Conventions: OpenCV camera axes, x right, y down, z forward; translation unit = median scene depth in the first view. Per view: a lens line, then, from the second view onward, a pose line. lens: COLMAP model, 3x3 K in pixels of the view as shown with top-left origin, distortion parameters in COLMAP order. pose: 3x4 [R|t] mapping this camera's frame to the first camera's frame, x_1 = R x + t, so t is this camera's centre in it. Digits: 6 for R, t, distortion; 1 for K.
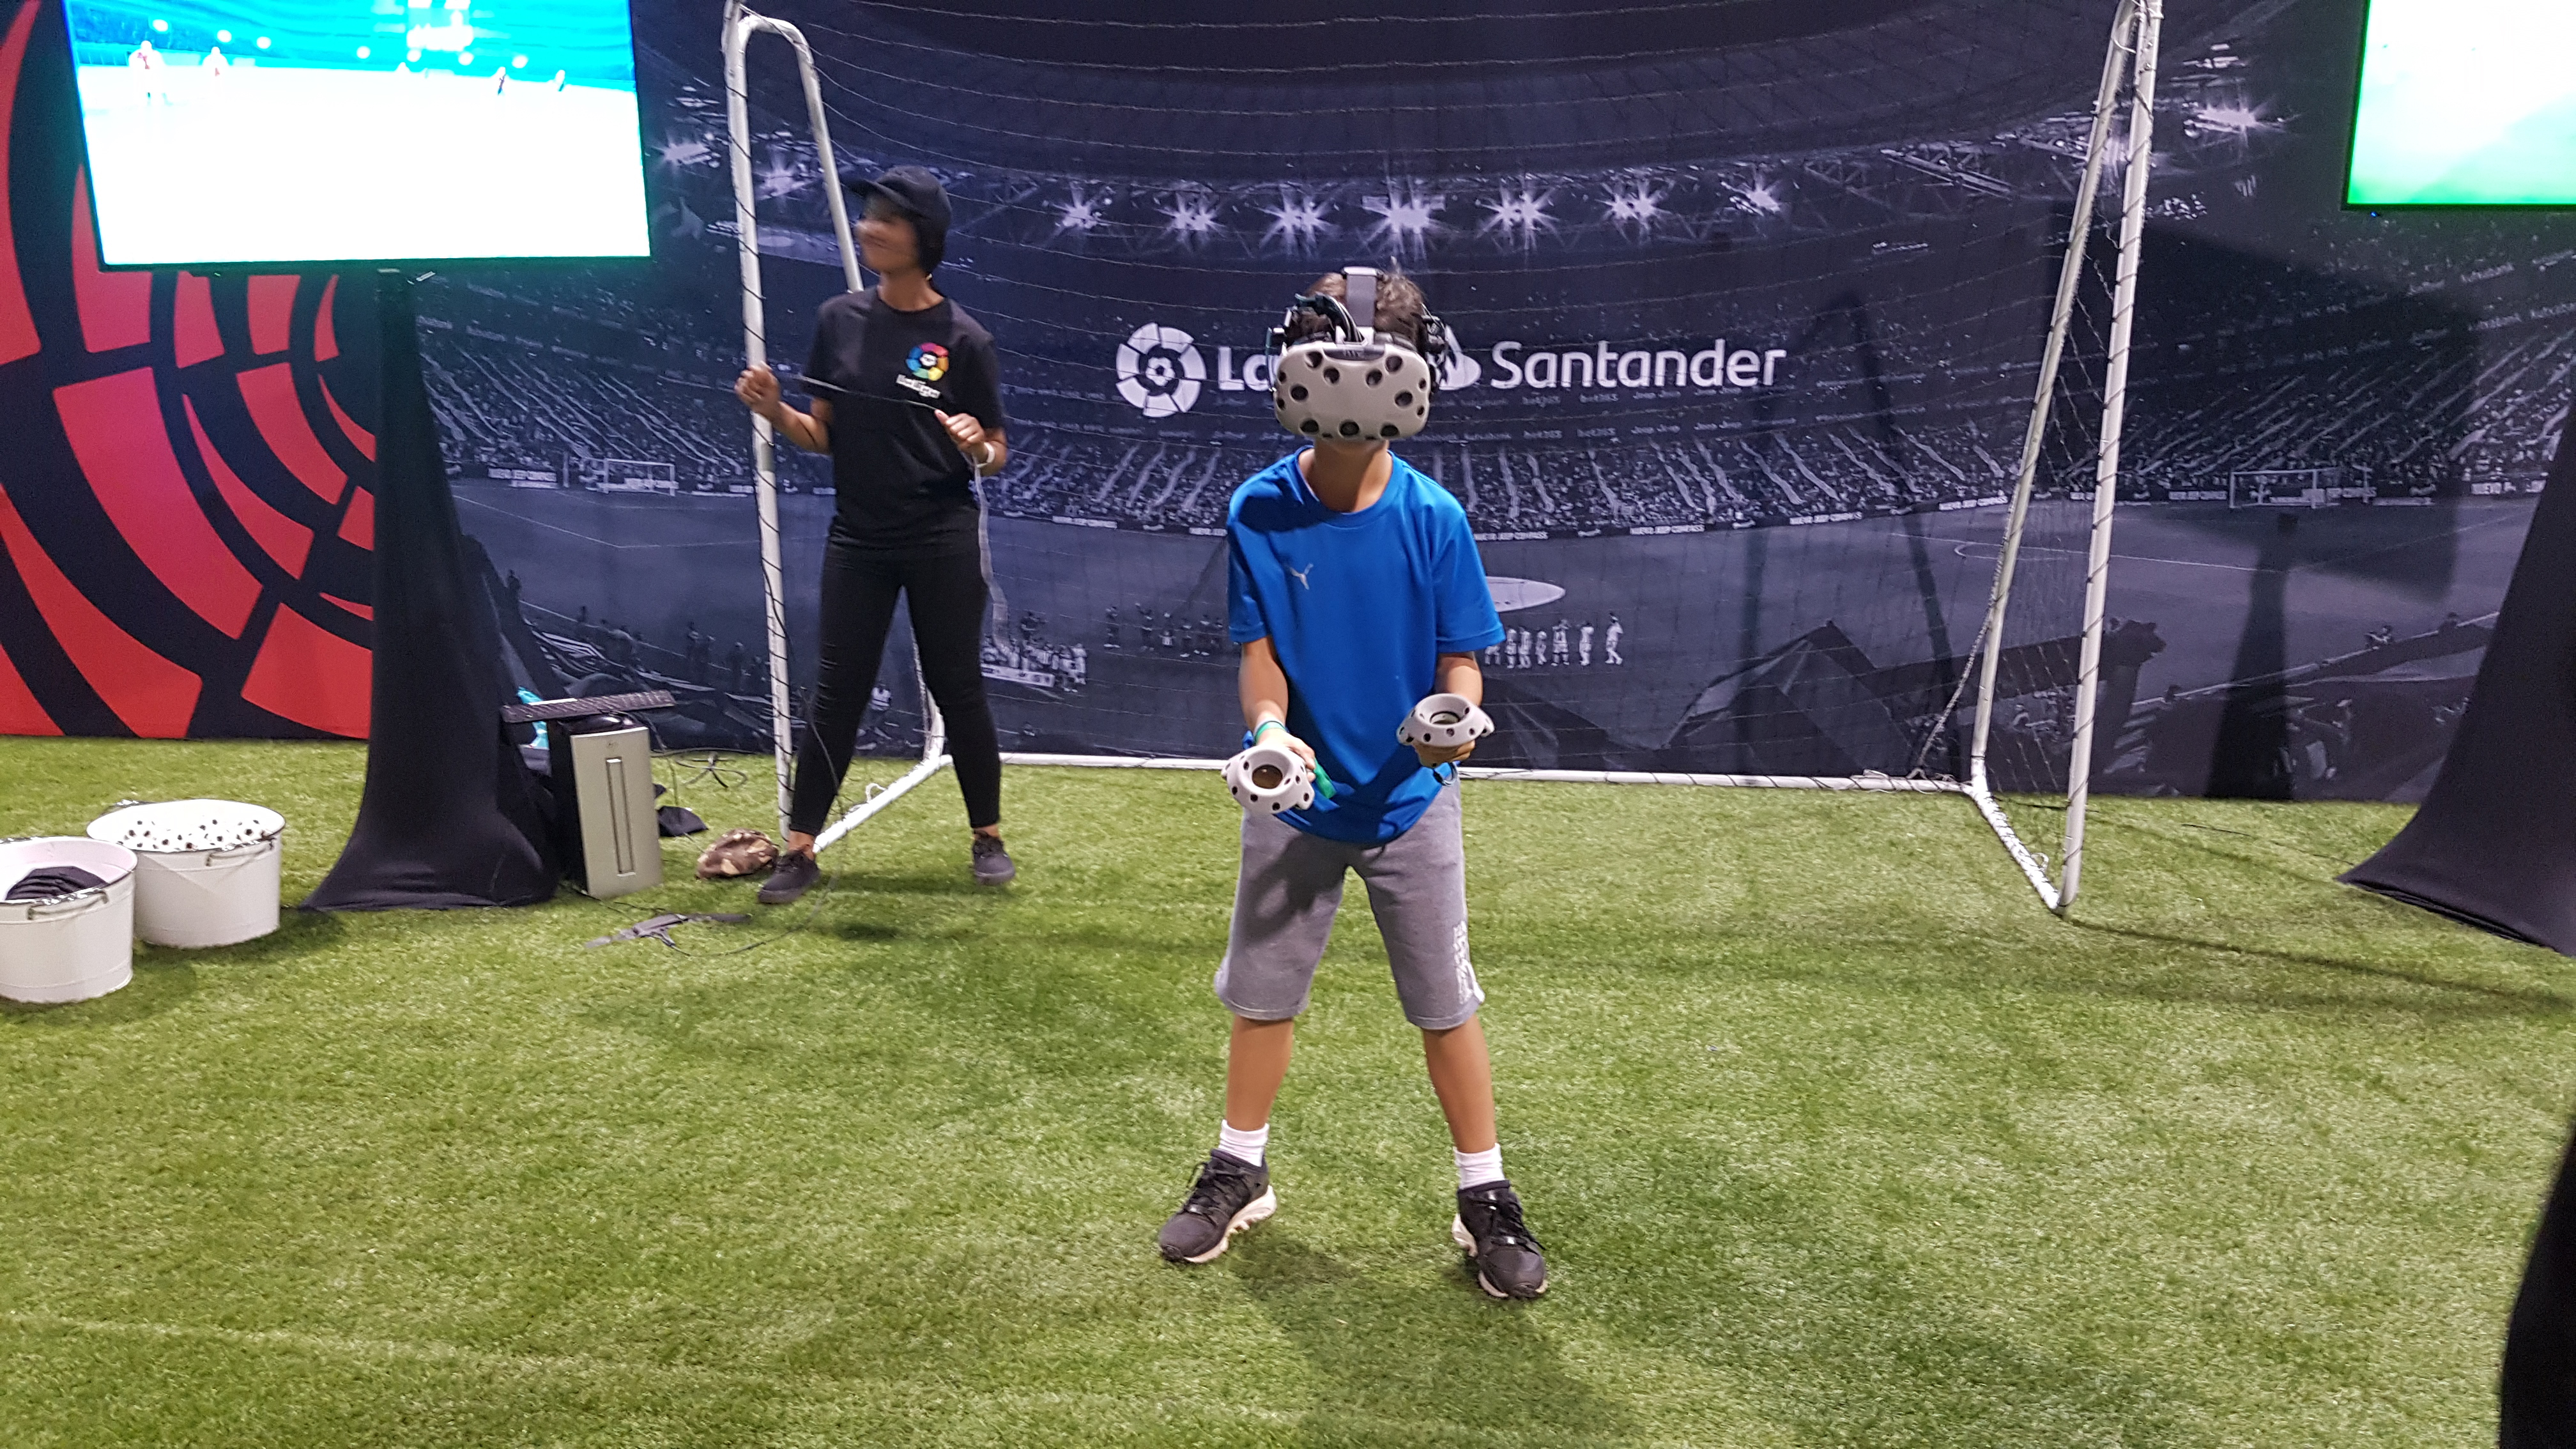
lens RADIAL K [[1937.8, 0, 1288.7], [0, 1937.8, 765.5], [0, 0, 1]] dist [0.278473, -0.574501]
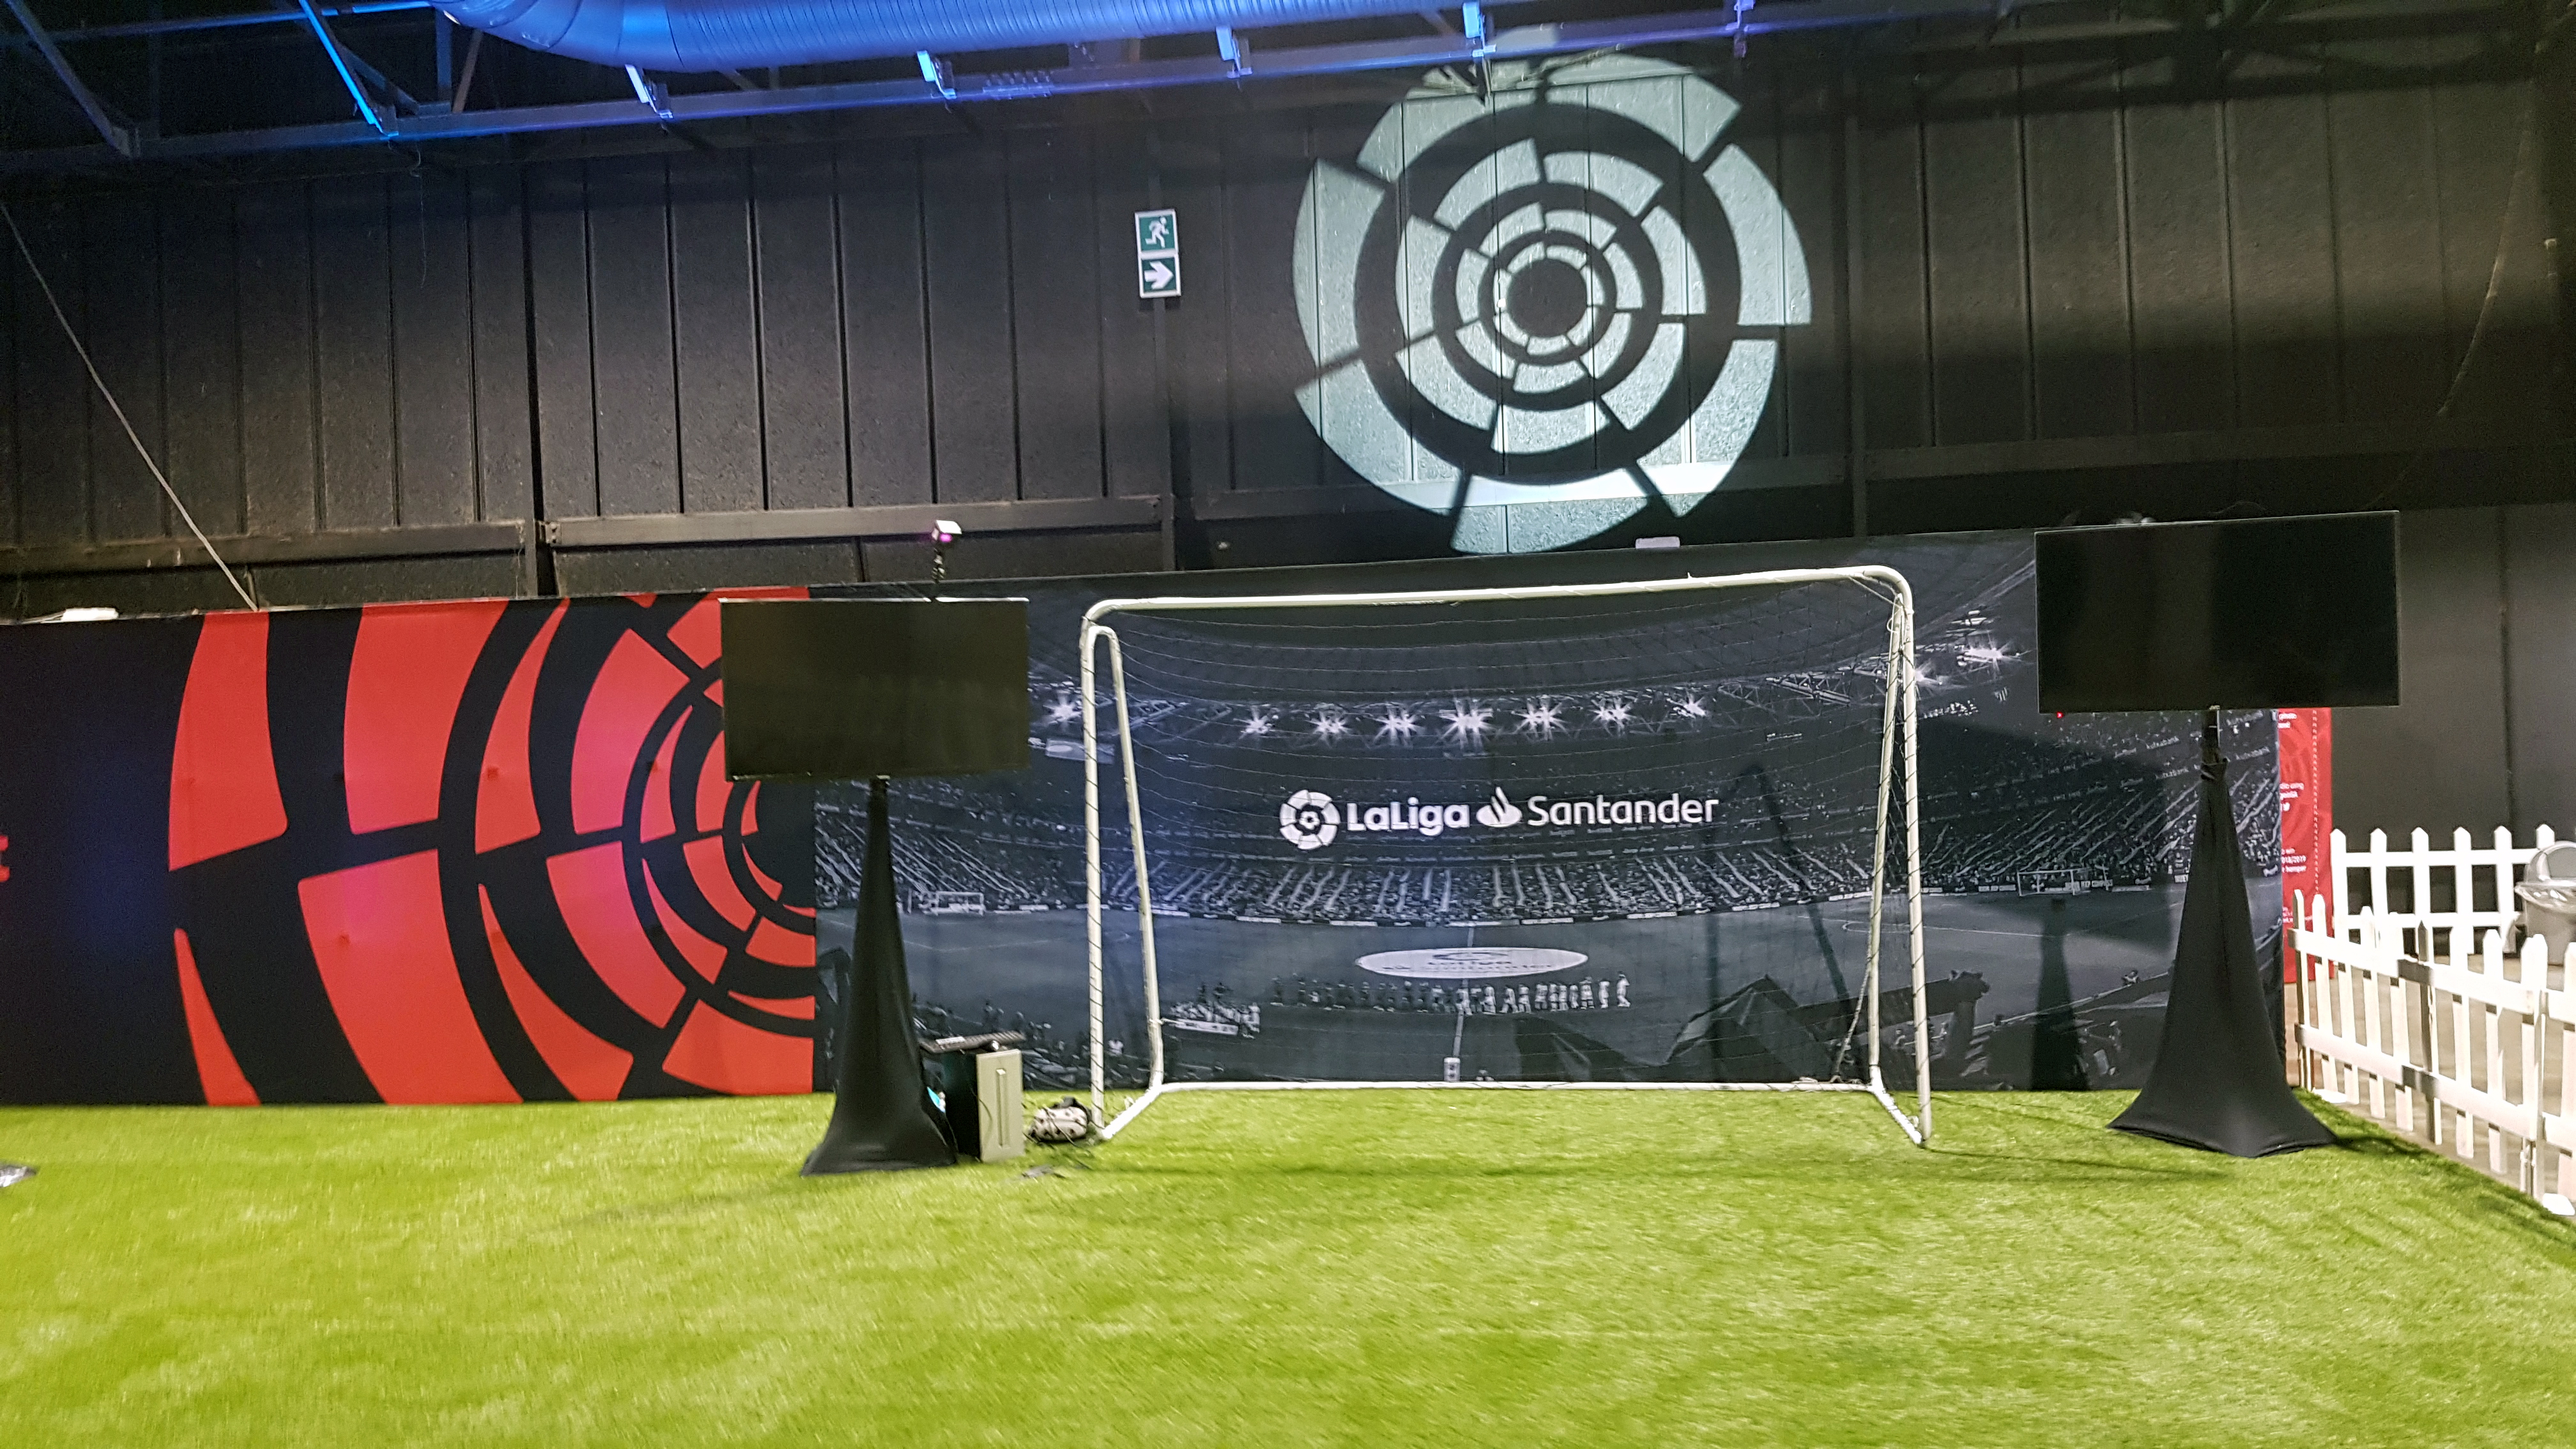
lens RADIAL K [[1932.0, 0, 1269.5], [0, 1932.0, 749.7], [0, 0, 1]] dist [0.269519, -0.513656]
pose [[0.999636, -0.026142, 0.006602, -0.109006], [0.026961, 0.971742, -0.234502, 0.101606], [-0.000285, 0.234595, 0.972093, -0.495058]]
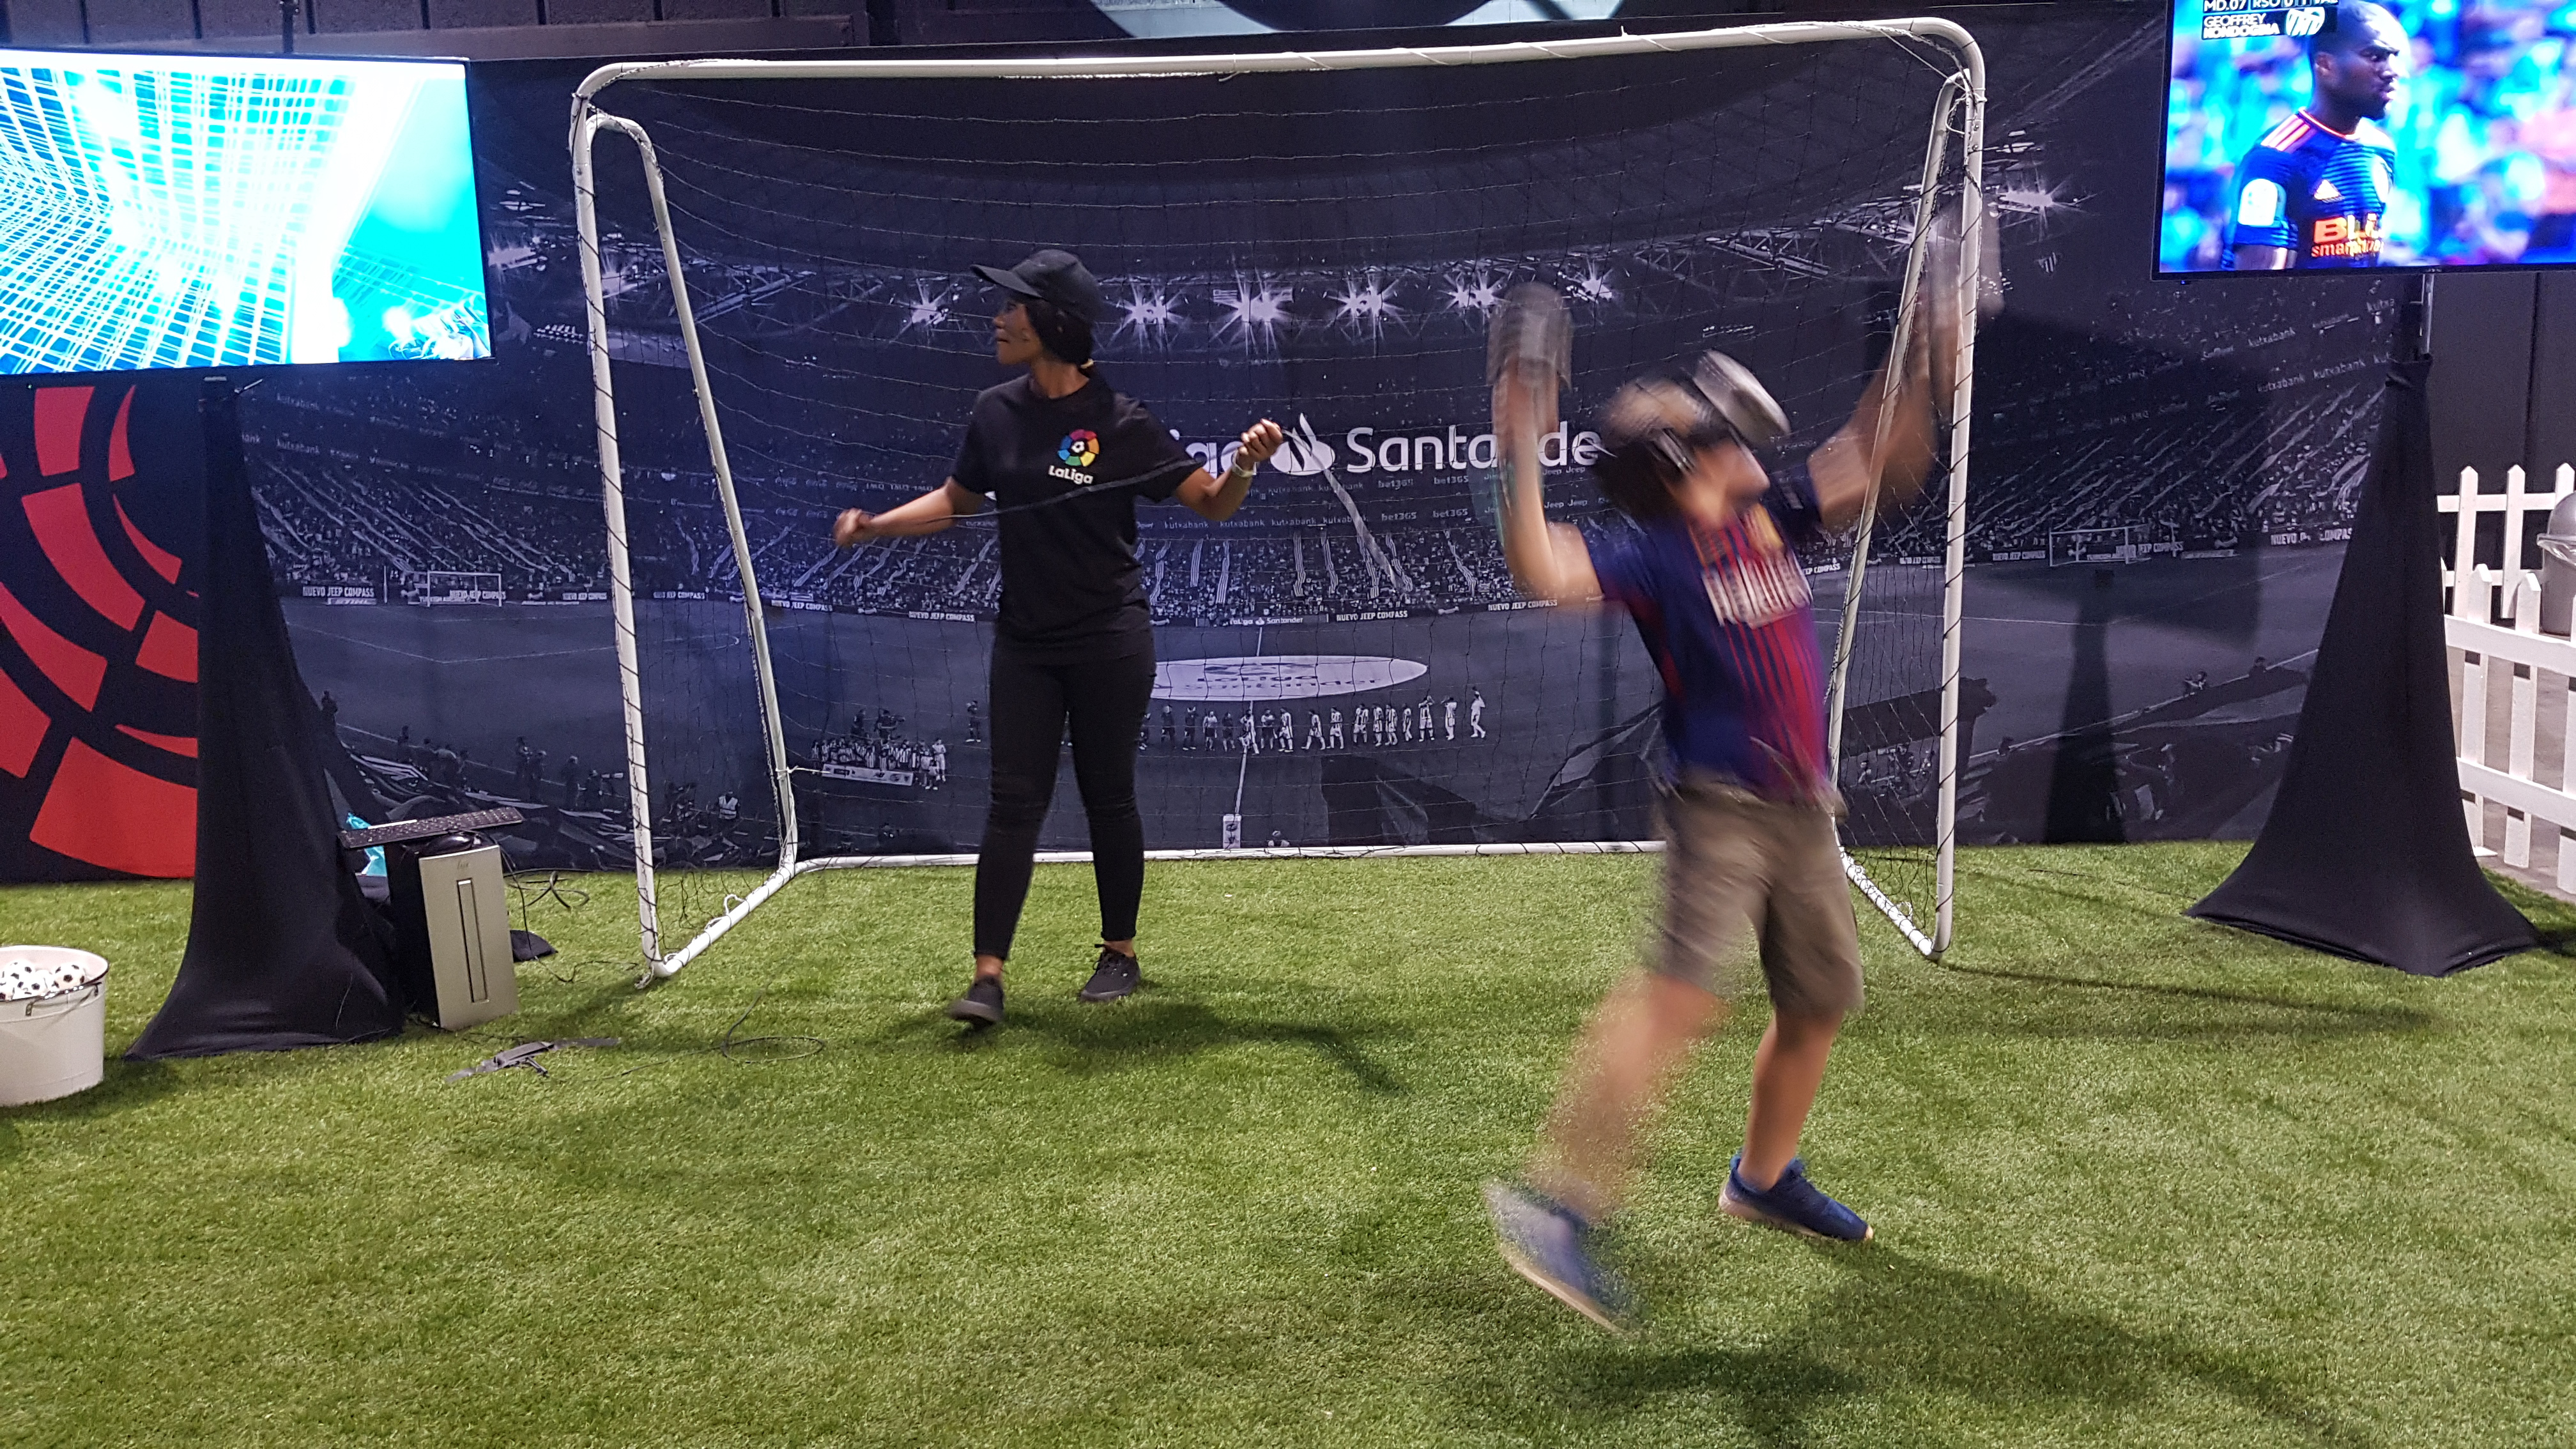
lens RADIAL K [[1936.5, 0, 1286.1], [0, 1936.5, 746.3], [0, 0, 1]] dist [0.286867, -0.604049]
pose [[0.993465, -0.042573, 0.105903, -0.041491], [0.048768, 0.997204, -0.056613, 0.005095], [-0.103197, 0.061408, 0.992764, 0.007749]]
